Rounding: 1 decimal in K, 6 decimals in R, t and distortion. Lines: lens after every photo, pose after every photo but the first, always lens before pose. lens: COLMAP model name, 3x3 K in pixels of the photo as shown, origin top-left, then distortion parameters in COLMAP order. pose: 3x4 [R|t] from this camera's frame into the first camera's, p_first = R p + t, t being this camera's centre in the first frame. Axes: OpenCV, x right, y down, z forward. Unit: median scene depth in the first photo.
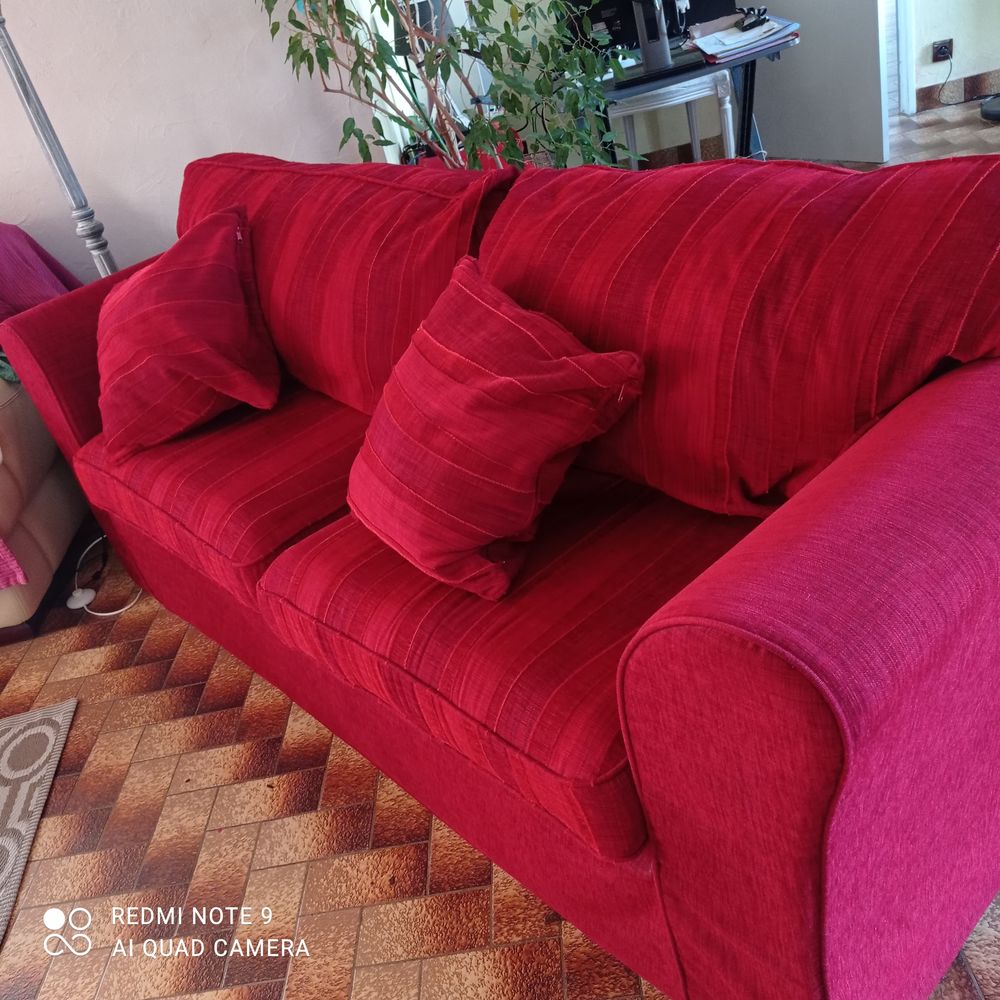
lens RADIAL K [[980.1, 0, 503.4], [0, 980.1, 505.9], [0, 0, 1]] dist [0.103604, -0.186386]
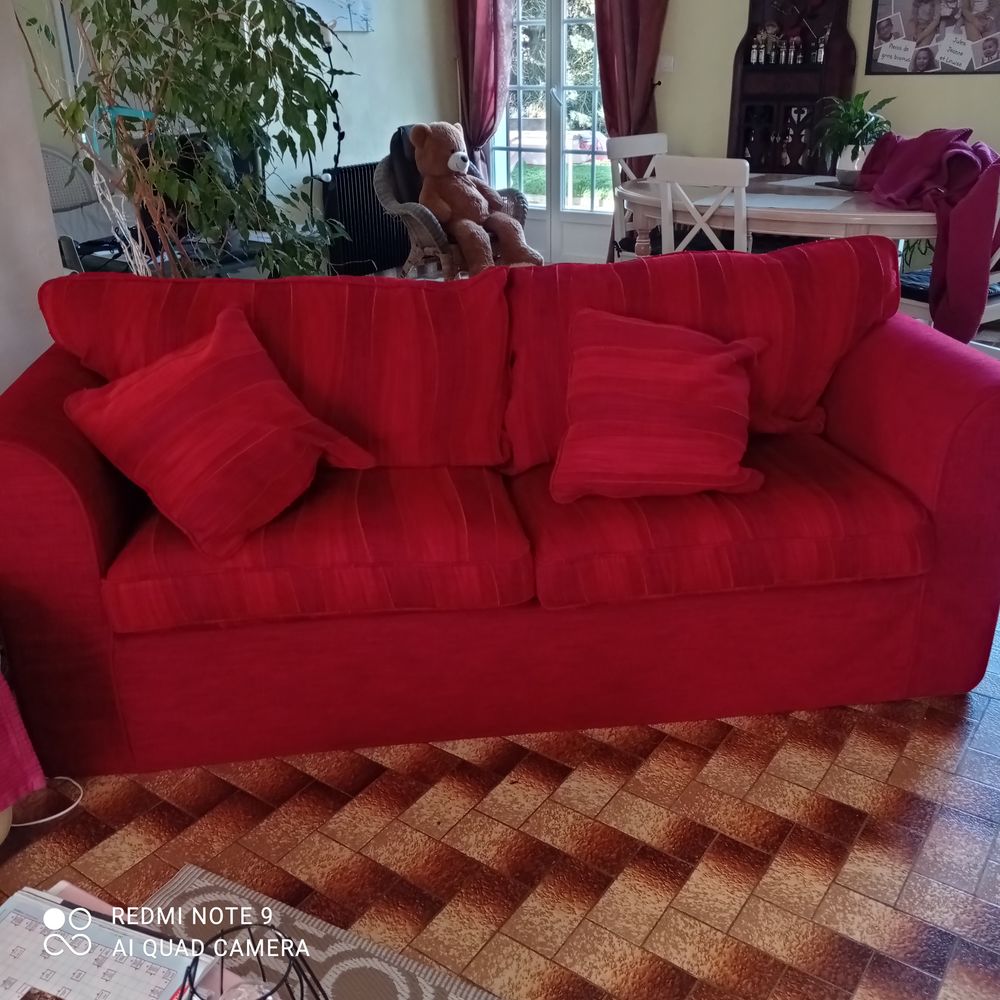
lens RADIAL K [[980.1, 0, 503.4], [0, 980.1, 505.9], [0, 0, 1]] dist [0.103604, -0.186386]
pose [[0.574809, -0.121163, 0.809268, -1.039992], [0.333210, 0.937927, -0.096248, 0.095570], [-0.747372, 0.324981, 0.579501, 0.273930]]
